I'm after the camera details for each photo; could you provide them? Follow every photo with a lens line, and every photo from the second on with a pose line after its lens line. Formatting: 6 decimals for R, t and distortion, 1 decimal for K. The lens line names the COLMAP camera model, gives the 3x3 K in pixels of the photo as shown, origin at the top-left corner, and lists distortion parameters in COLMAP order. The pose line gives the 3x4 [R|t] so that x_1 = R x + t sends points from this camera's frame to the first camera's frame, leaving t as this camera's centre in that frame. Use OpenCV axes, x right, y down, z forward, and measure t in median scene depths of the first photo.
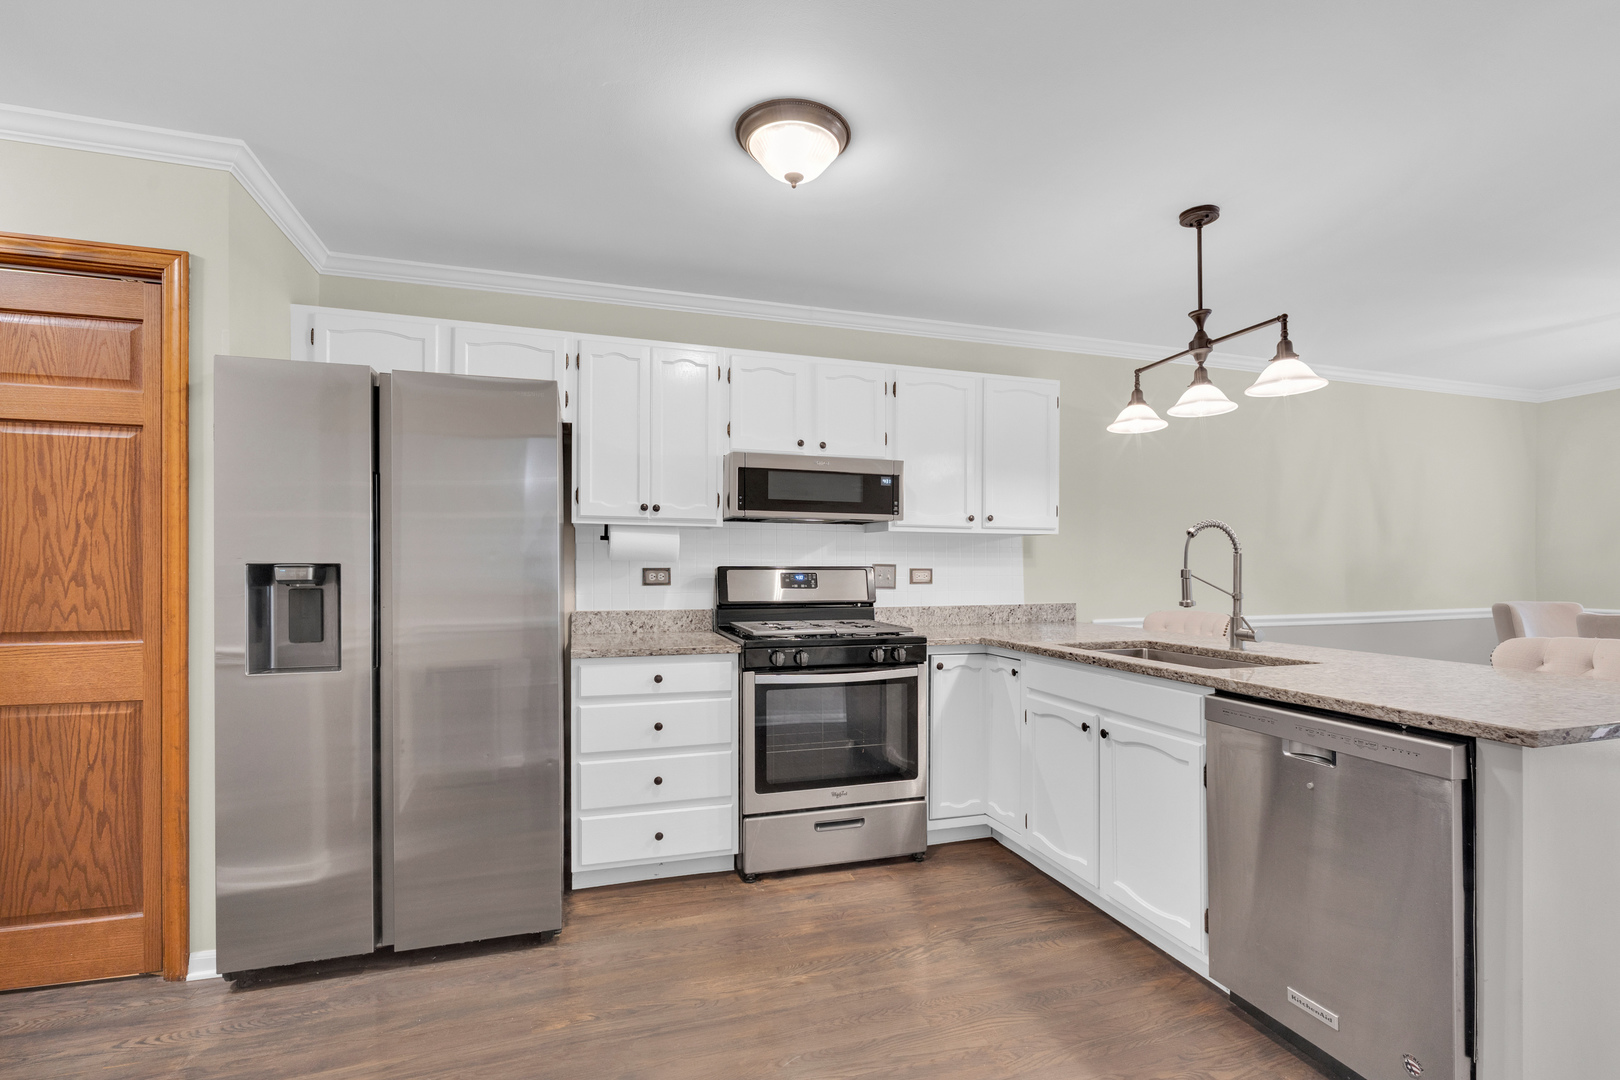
lens RADIAL K [[741.8, 0, 833.0], [0, 741.8, 566.8], [0, 0, 1]] dist [0.000689, 0.000038]
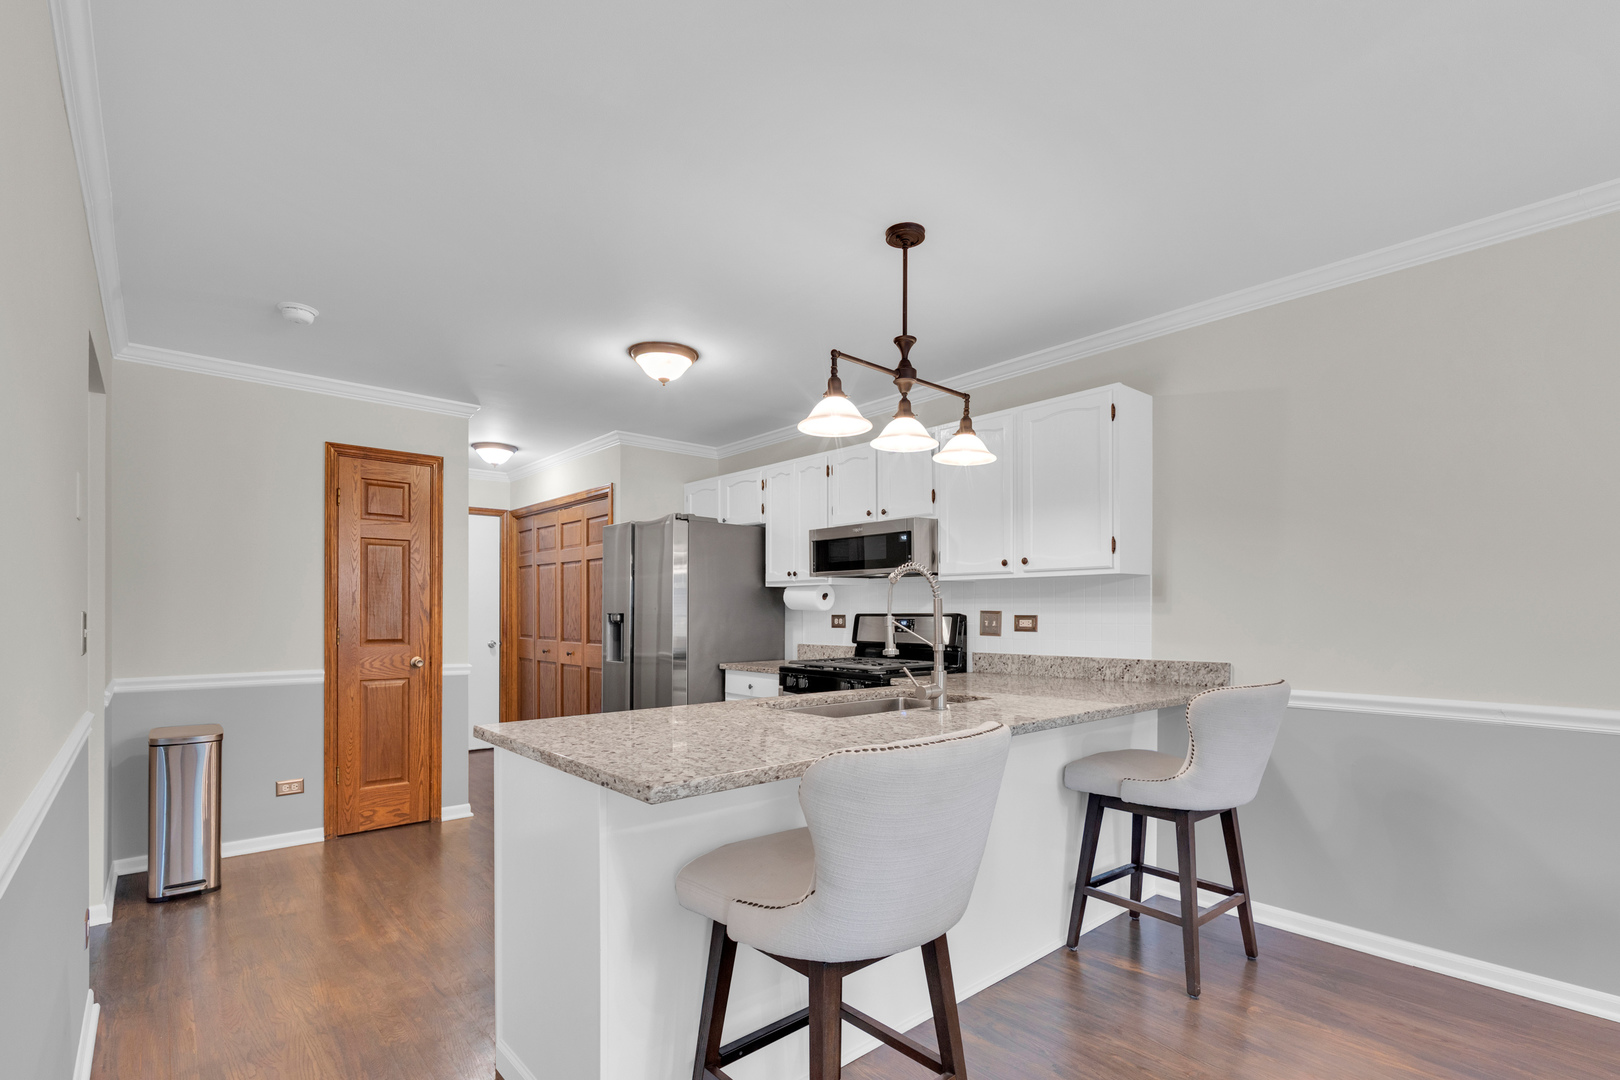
lens RADIAL K [[759.4, 0, 808.3], [0, 759.4, 610.1], [0, 0, 1]] dist [0.000348, 0.000065]
pose [[0.386969, -0.007043, -0.922066, 1.034005], [0.001464, 0.999974, -0.007024, 0.002356], [0.922092, 0.001368, 0.386969, 0.405622]]
